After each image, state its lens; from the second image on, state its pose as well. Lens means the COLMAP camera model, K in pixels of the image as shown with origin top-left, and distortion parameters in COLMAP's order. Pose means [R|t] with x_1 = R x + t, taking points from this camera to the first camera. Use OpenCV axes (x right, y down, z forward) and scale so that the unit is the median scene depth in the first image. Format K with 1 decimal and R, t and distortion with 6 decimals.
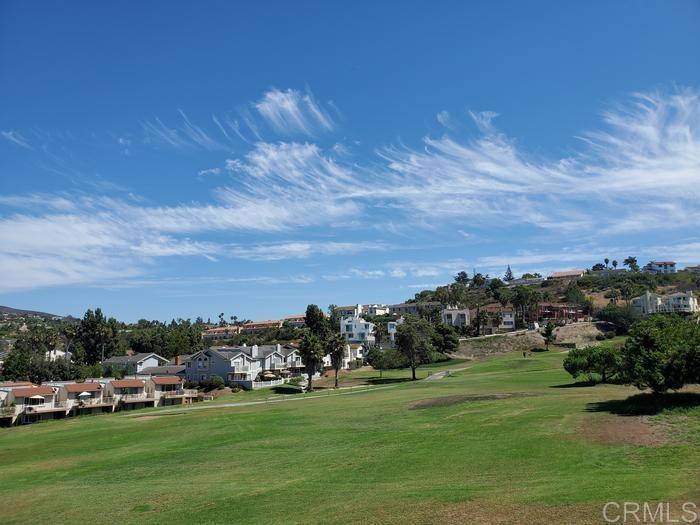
lens RADIAL K [[528.6, 0, 350.9], [0, 528.6, 260.3], [0, 0, 1]] dist [0.000531, -0.001264]
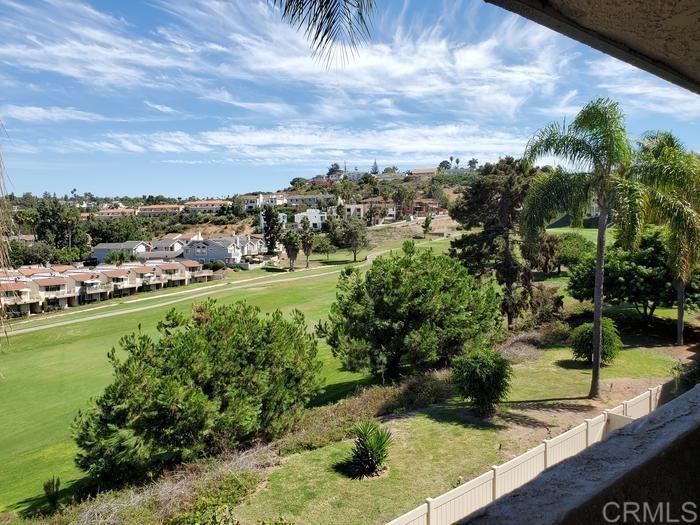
lens RADIAL K [[567.3, 0, 347.3], [0, 567.3, 266.6], [0, 0, 1]] dist [0.075926, 0.007350]
pose [[0.946366, -0.011392, 0.322895, -0.246065], [-0.064542, 0.972570, 0.223477, -0.059091], [-0.316584, -0.232331, 0.919672, -0.234030]]
